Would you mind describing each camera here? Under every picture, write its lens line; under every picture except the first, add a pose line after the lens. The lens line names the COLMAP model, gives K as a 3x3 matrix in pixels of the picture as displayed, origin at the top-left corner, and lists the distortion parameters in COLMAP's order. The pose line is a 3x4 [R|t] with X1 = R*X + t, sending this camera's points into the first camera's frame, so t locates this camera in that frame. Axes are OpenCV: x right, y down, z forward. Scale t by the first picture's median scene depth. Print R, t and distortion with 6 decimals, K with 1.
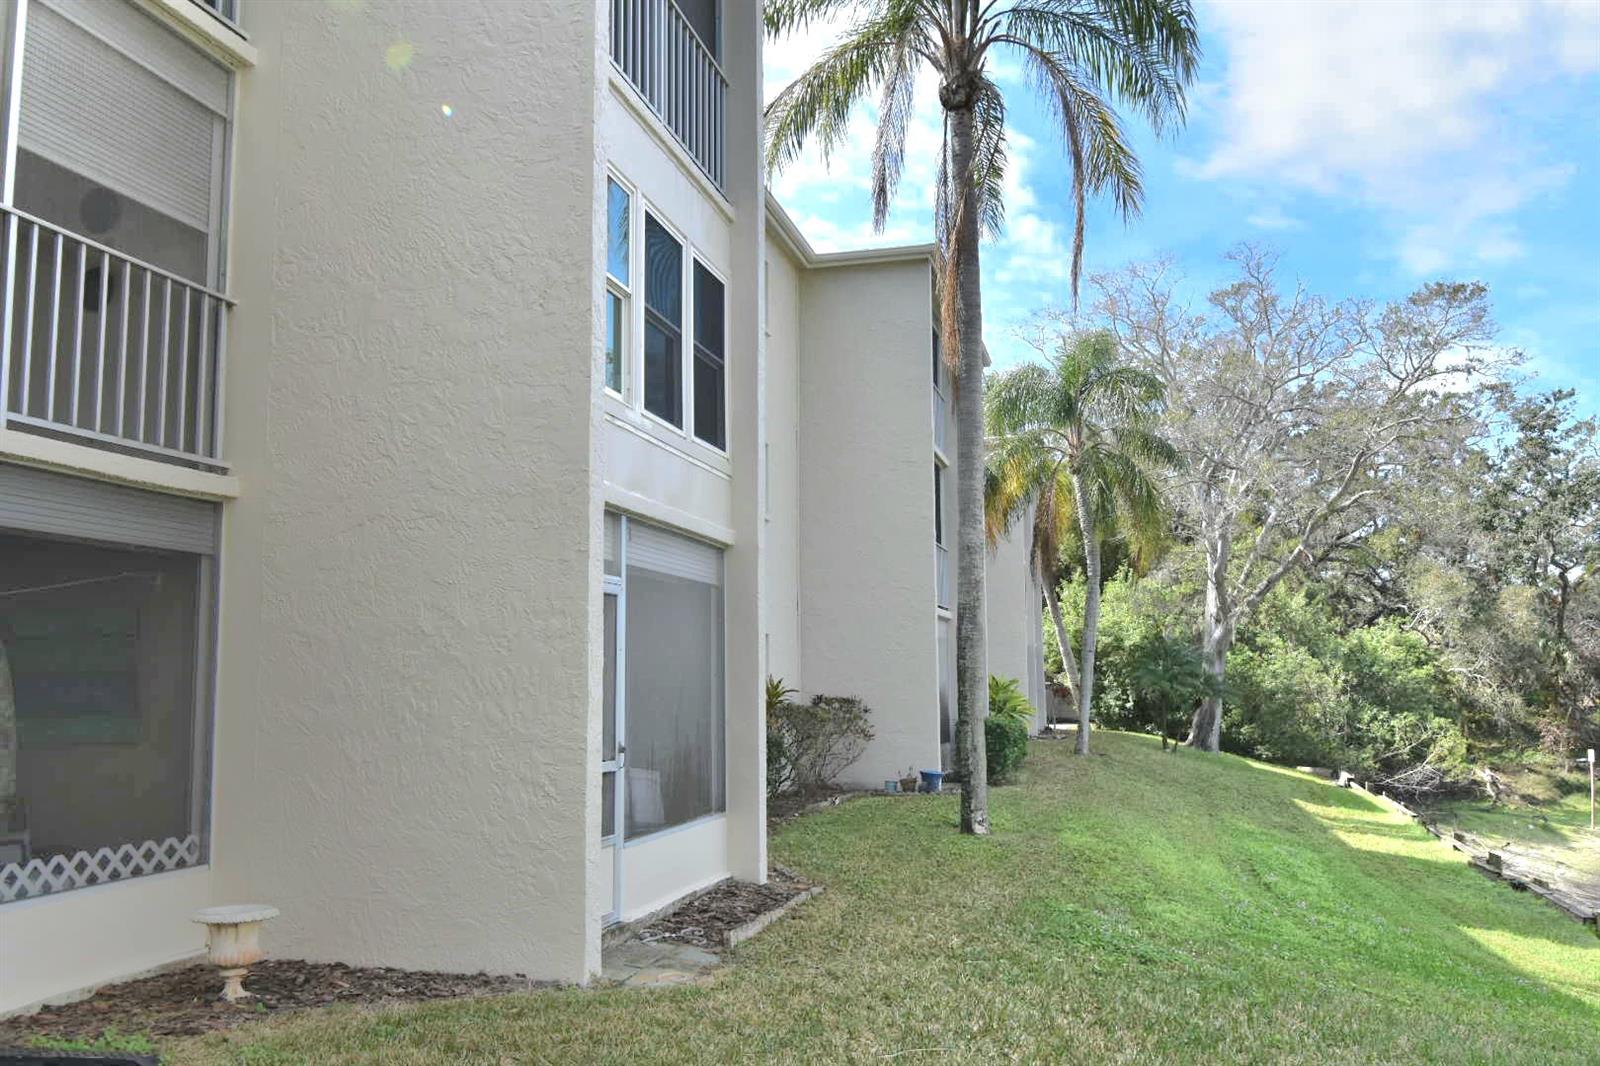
lens RADIAL K [[1321.6, 0, 801.4], [0, 1321.6, 528.4], [0, 0, 1]] dist [0.006102, -0.026307]
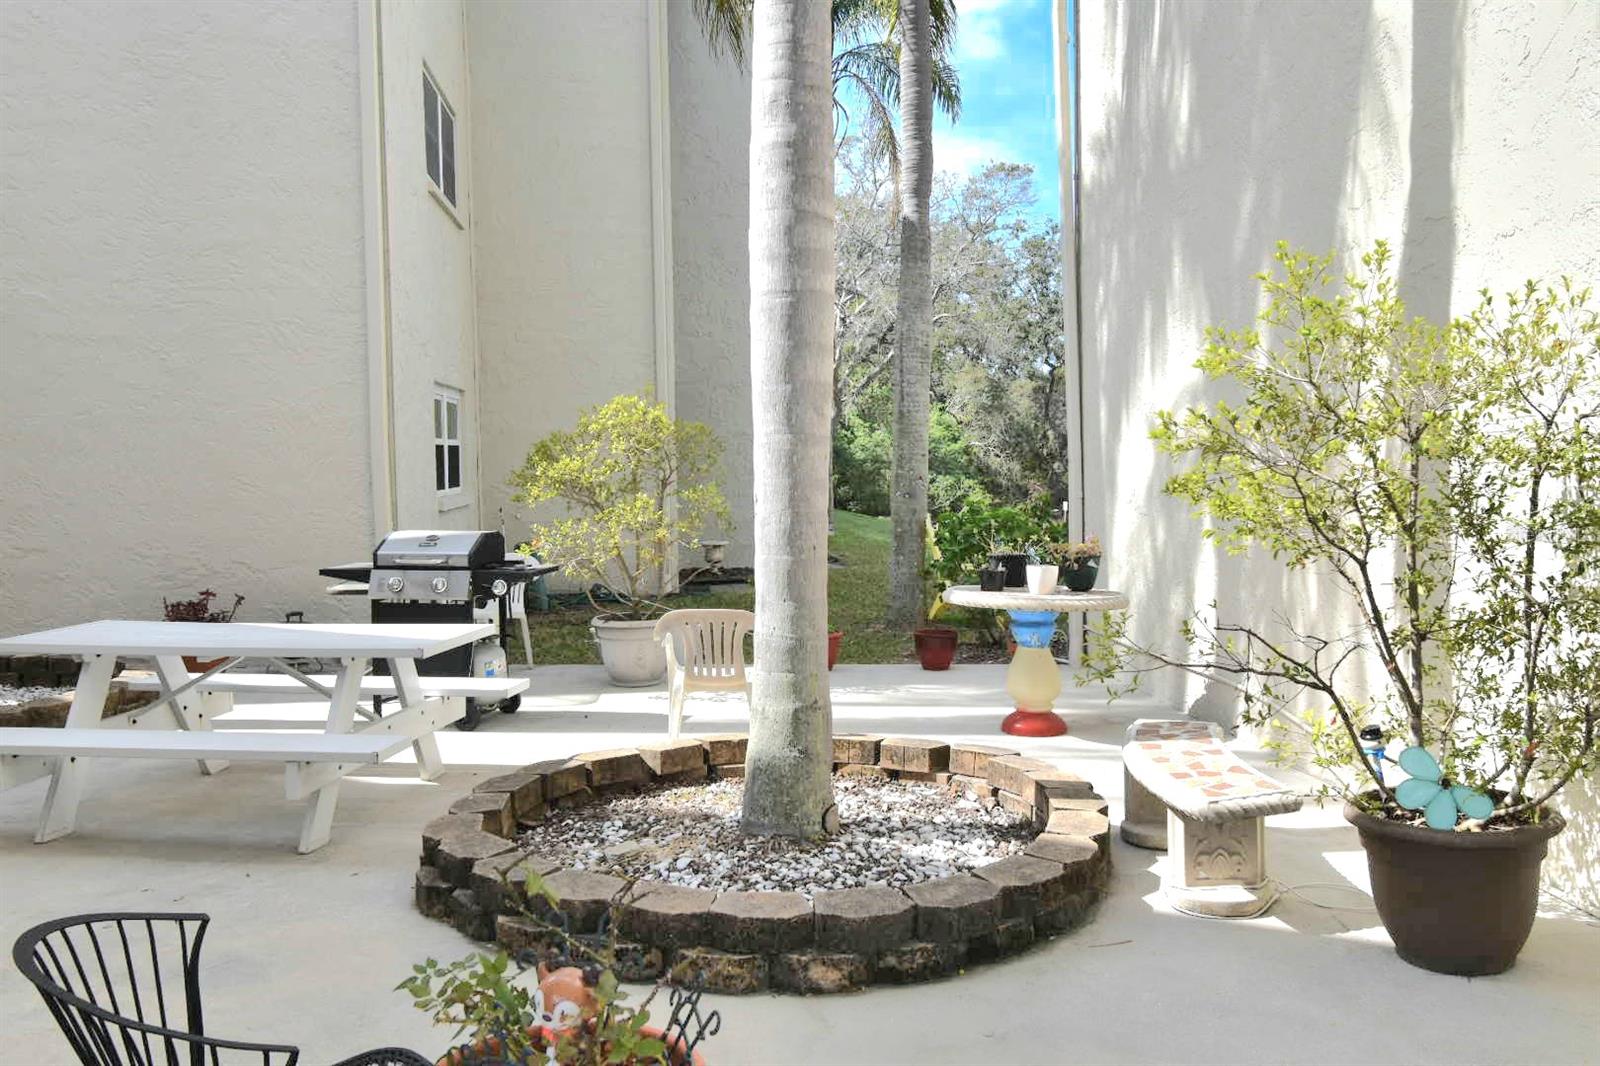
lens RADIAL K [[1321.6, 0, 798.2], [0, 1321.6, 534.0], [0, 0, 1]] dist [0.006102, -0.026307]
pose [[0.936910, -0.028321, 0.348422, -0.132987], [-0.031985, 0.985587, 0.166120, -0.017698], [-0.348105, -0.166784, 0.922500, -0.166459]]
